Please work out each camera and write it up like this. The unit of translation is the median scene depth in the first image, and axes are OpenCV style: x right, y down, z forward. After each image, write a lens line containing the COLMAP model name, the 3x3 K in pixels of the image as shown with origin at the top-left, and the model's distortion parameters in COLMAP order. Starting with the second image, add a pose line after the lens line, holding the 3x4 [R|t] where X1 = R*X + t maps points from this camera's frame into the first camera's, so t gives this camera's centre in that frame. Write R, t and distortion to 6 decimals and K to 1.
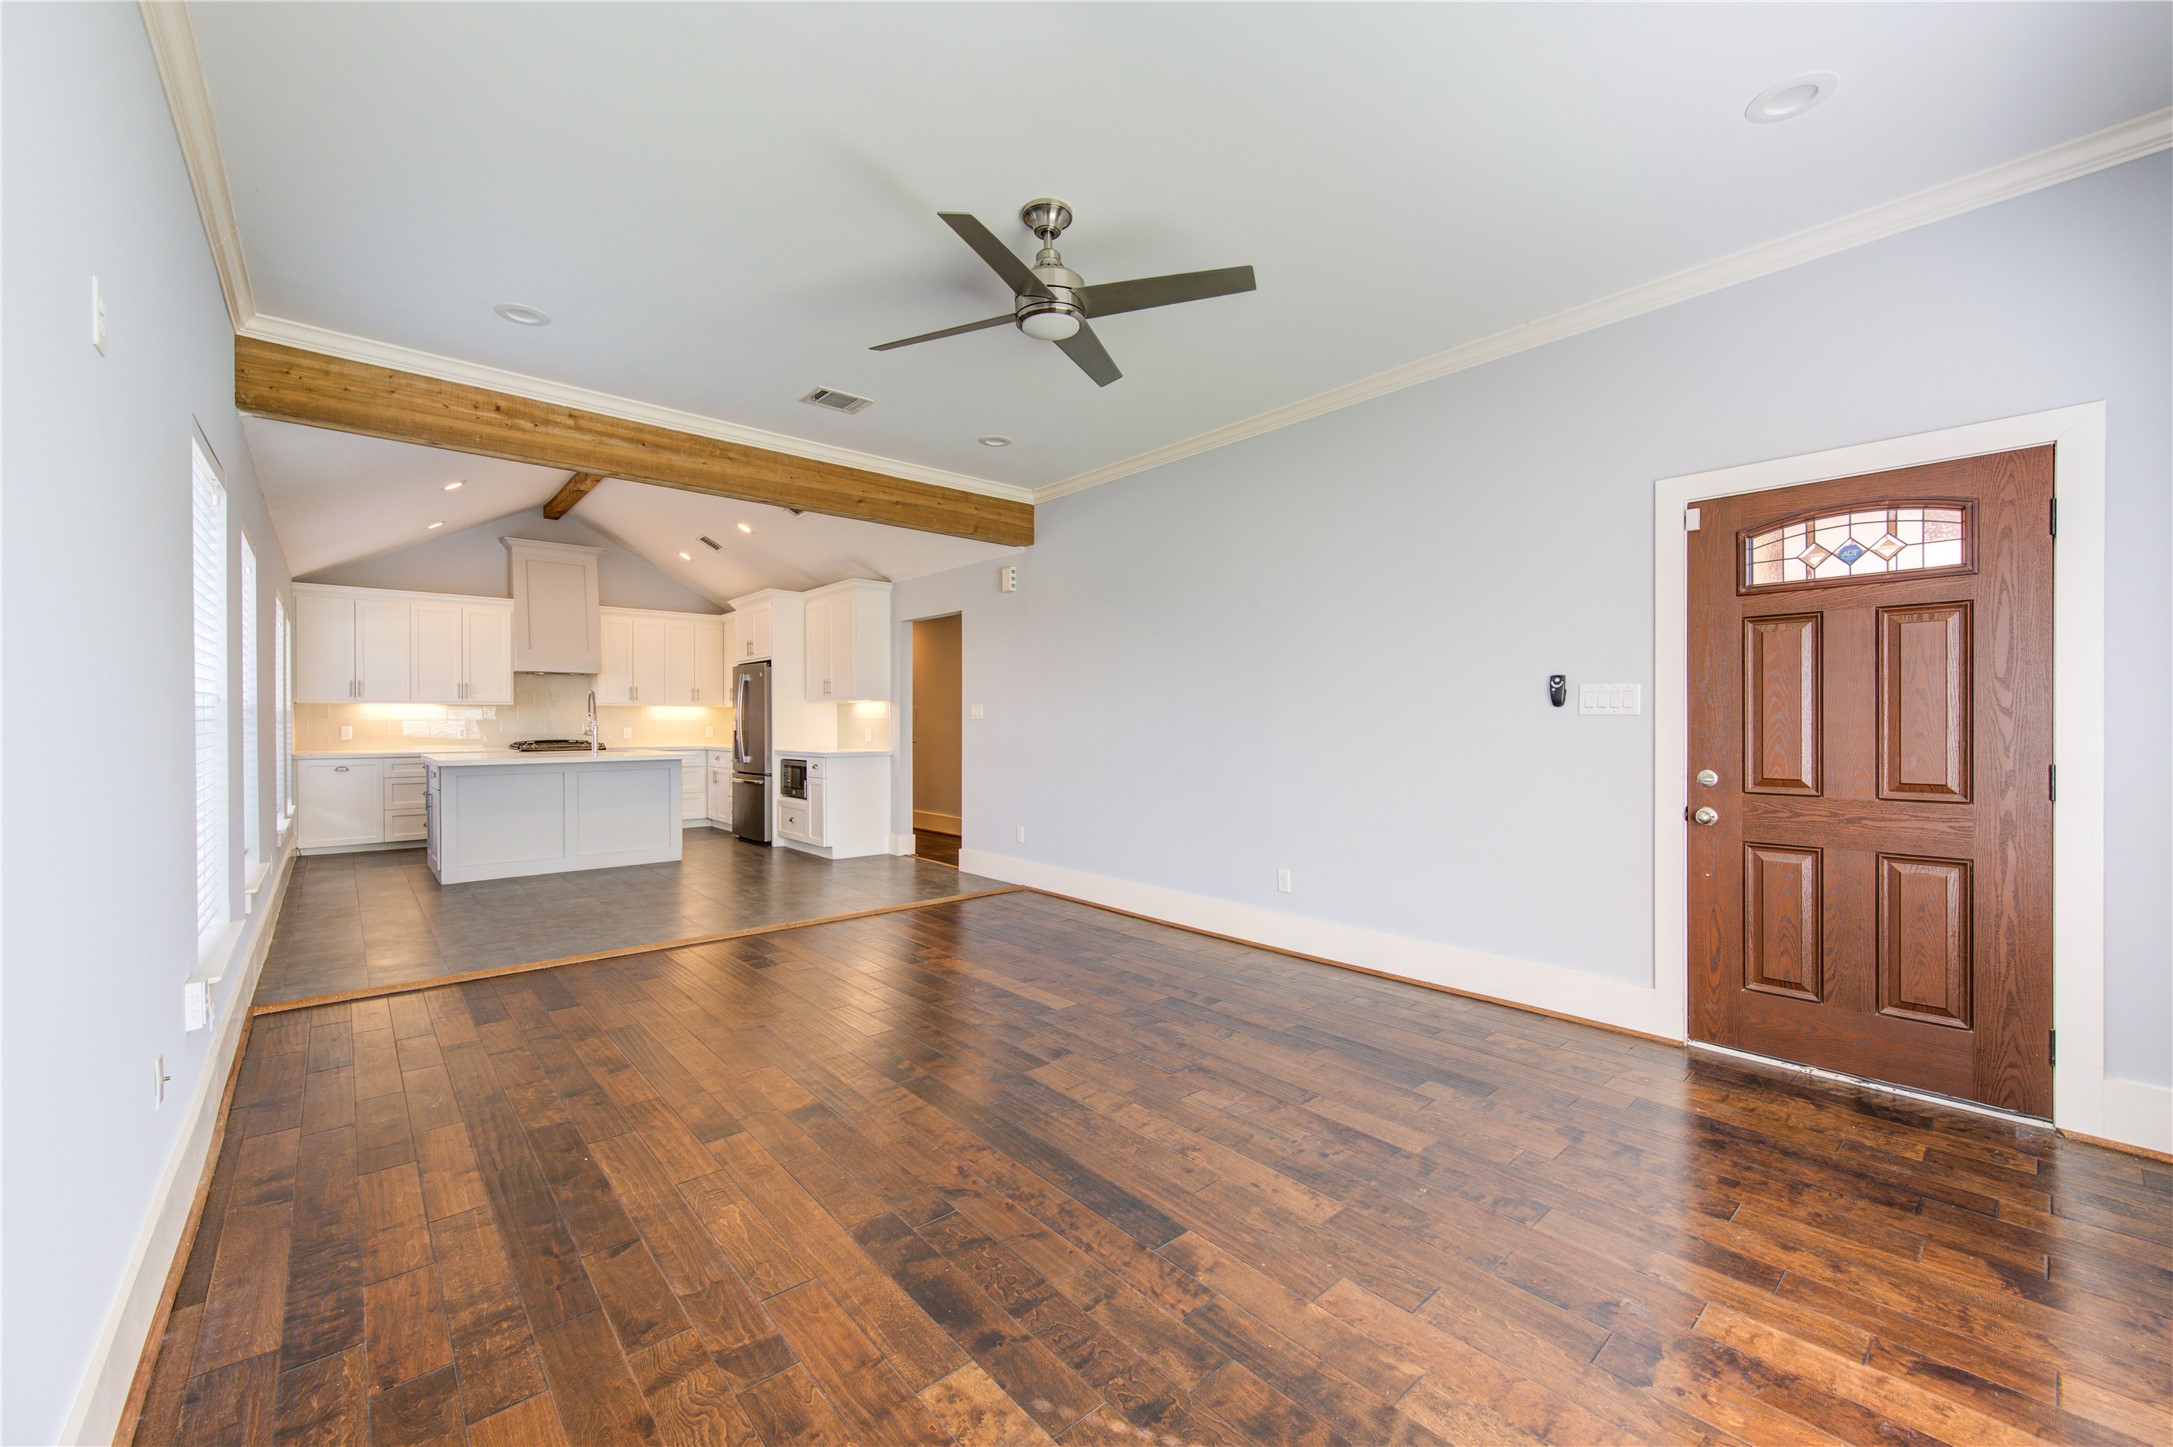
lens RADIAL K [[855.8, 0, 1092.1], [0, 855.8, 724.6], [0, 0, 1]] dist [0.000089, -0.000539]
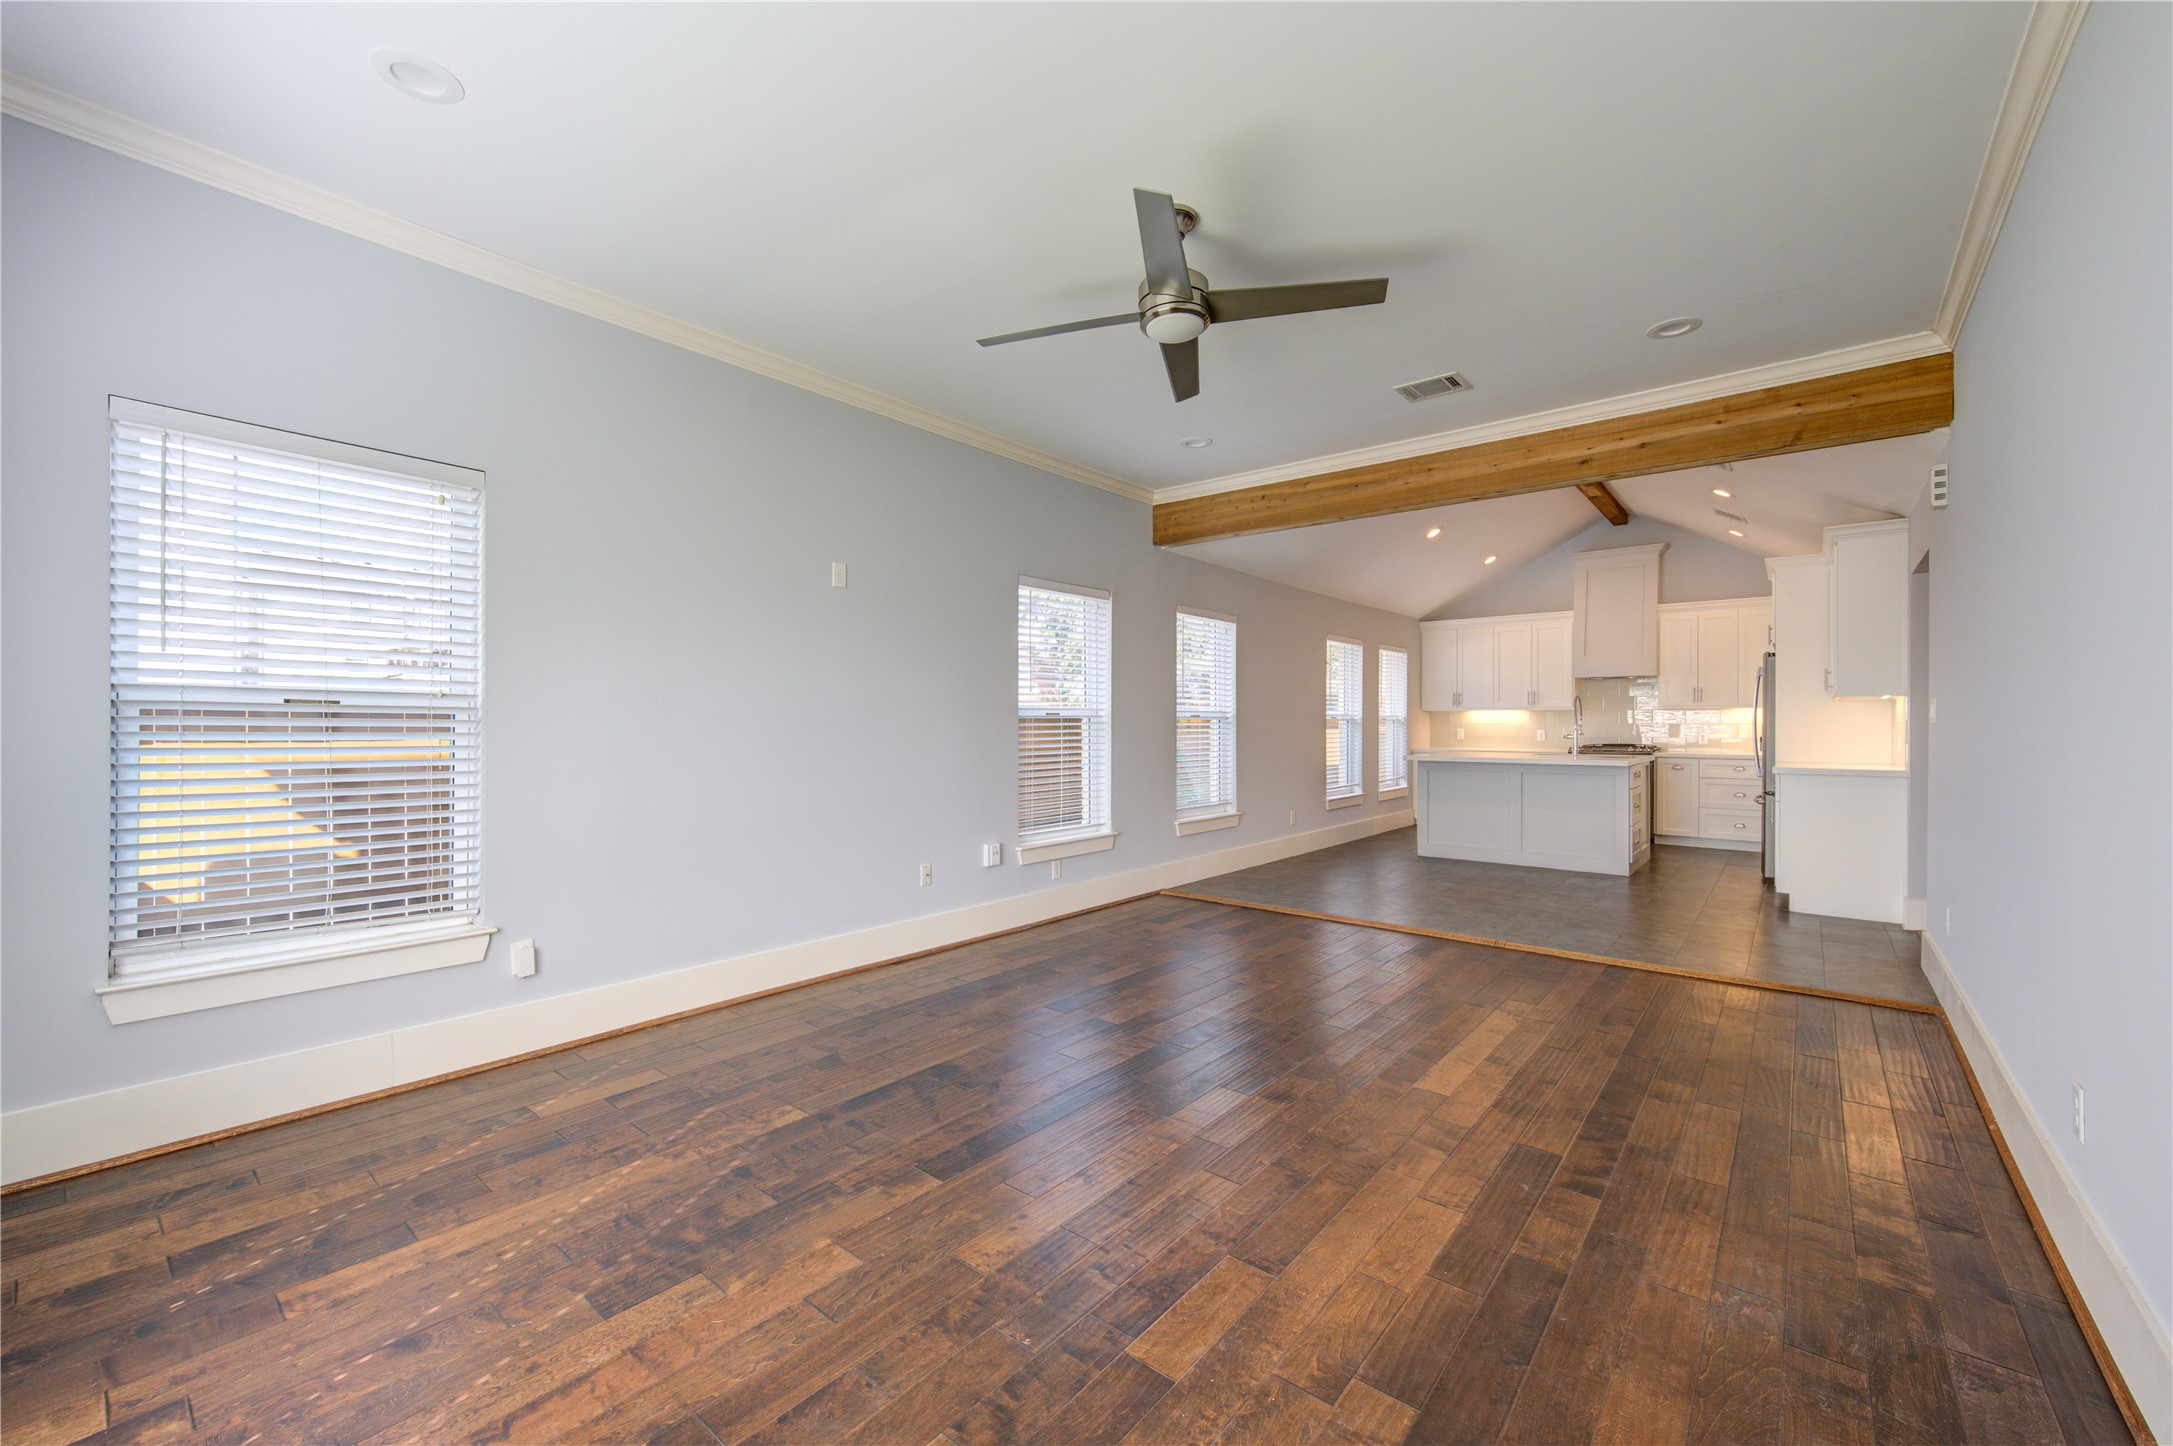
lens RADIAL K [[858.9, 0, 1086.5], [0, 858.9, 723.0], [0, 0, 1]] dist [-0.001324, -0.000544]
pose [[0.150897, 0.000167, -0.988549, 0.335590], [-0.006193, 0.999981, -0.000777, -0.001720], [0.988530, 0.006240, 0.150895, 0.272757]]
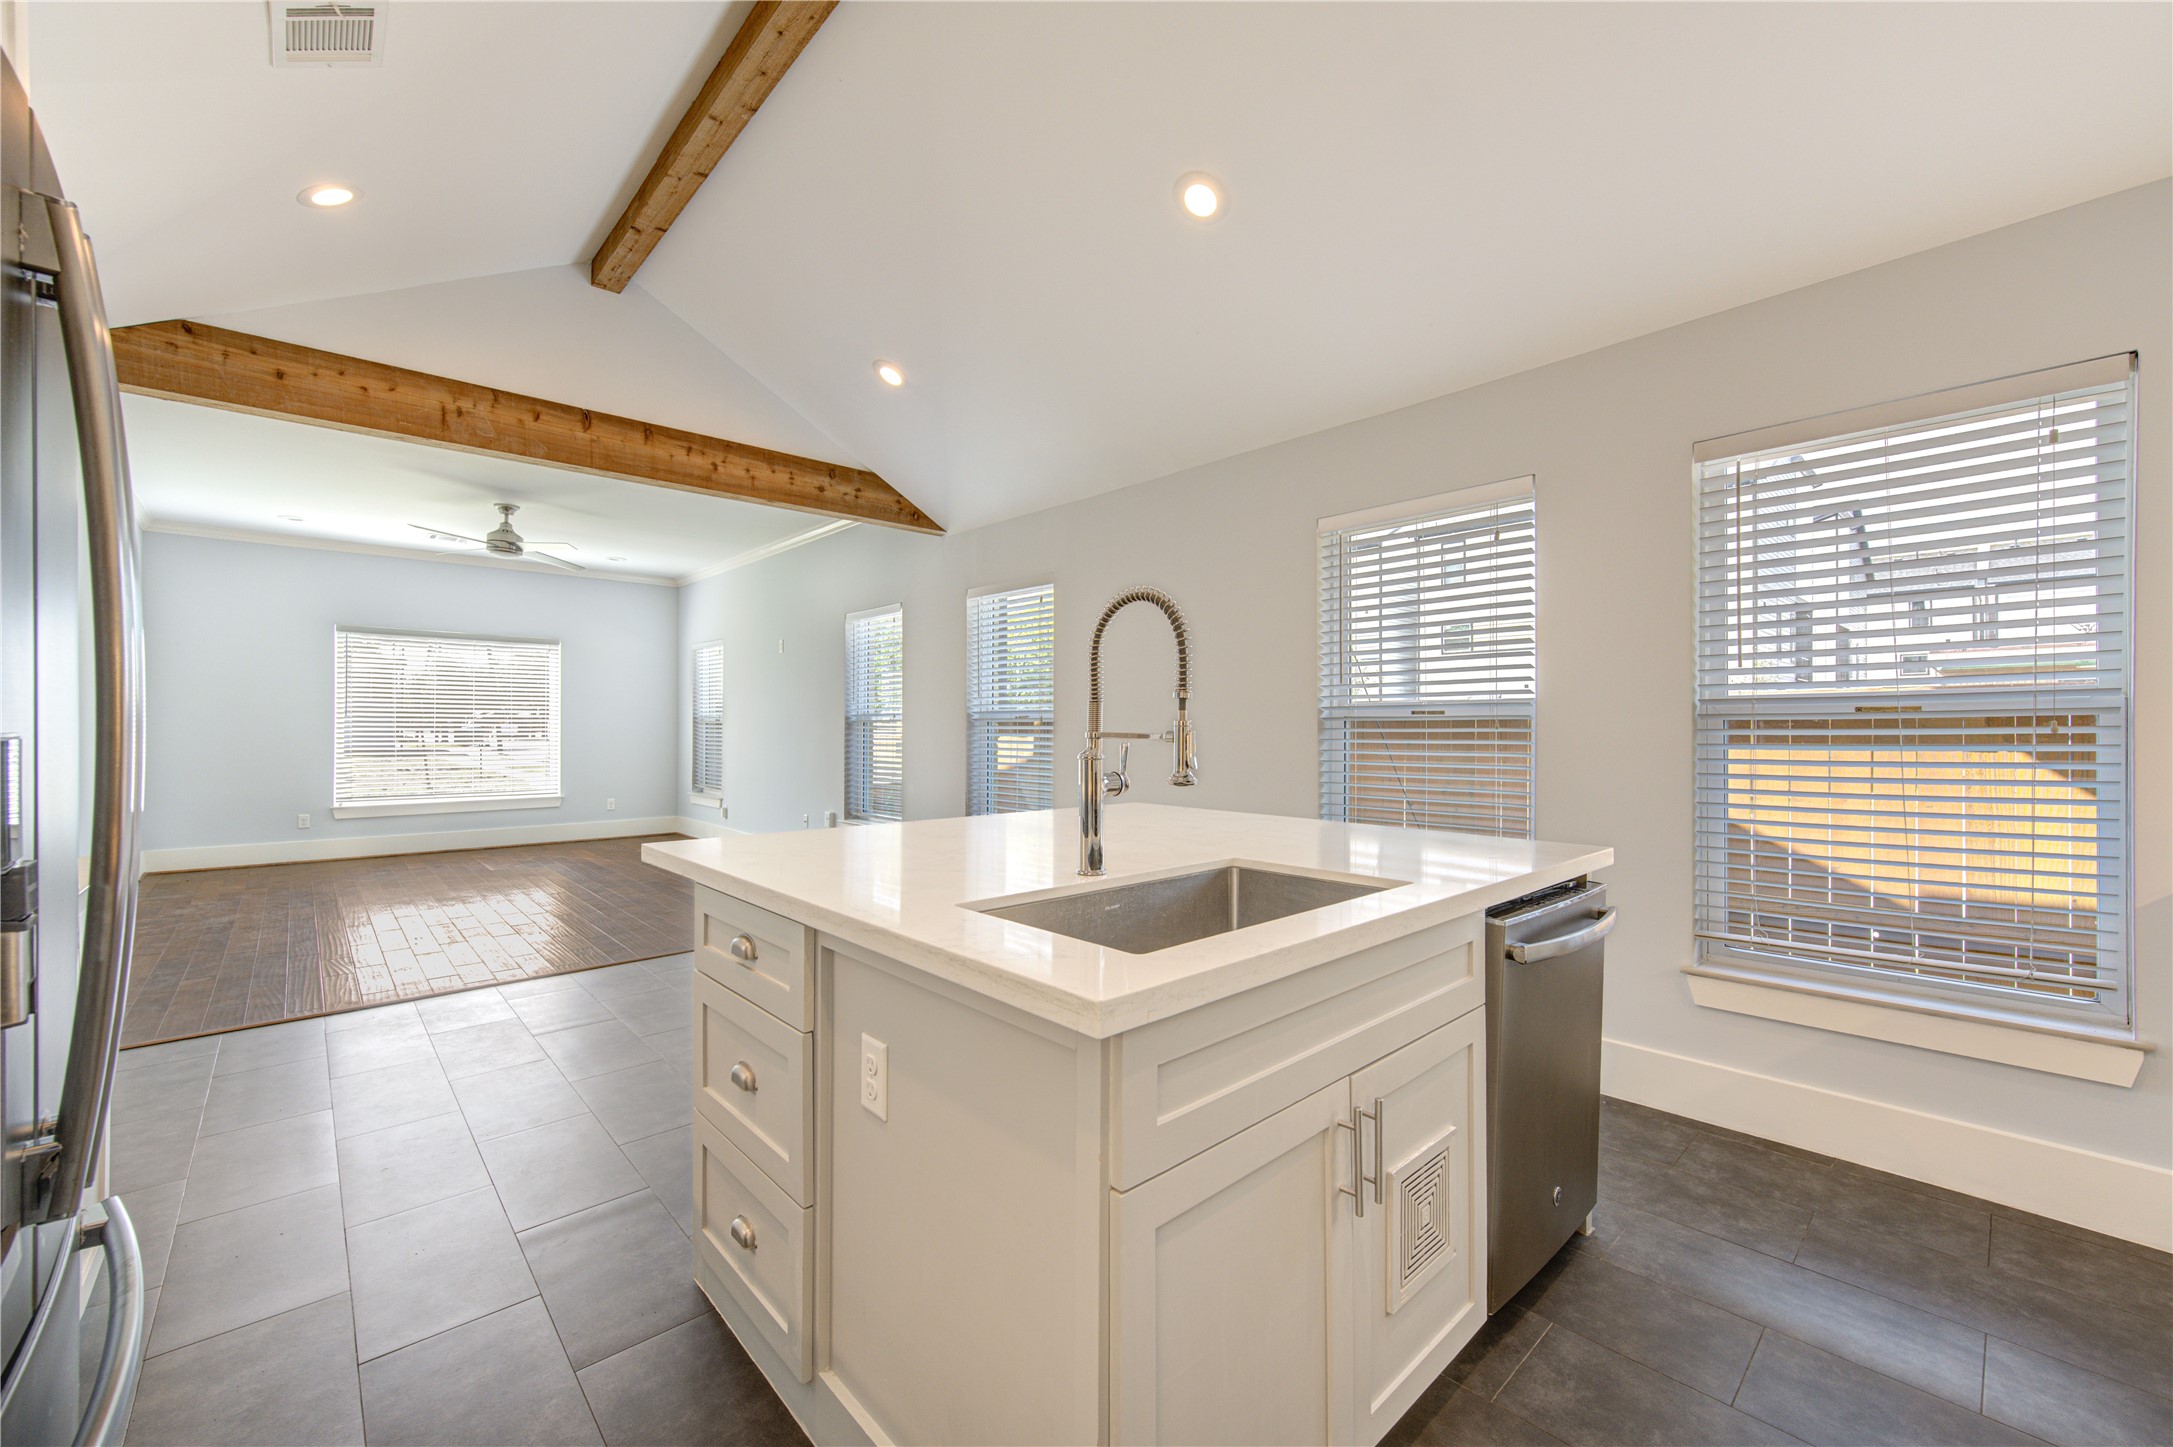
lens RADIAL K [[855.8, 0, 1092.1], [0, 855.8, 724.6], [0, 0, 1]] dist [0.000089, -0.000539]
pose [[-0.999602, -0.004159, -0.027887, -0.570201], [-0.004226, 0.999988, 0.002339, -0.007212], [0.027877, 0.002456, -0.999608, 1.216708]]
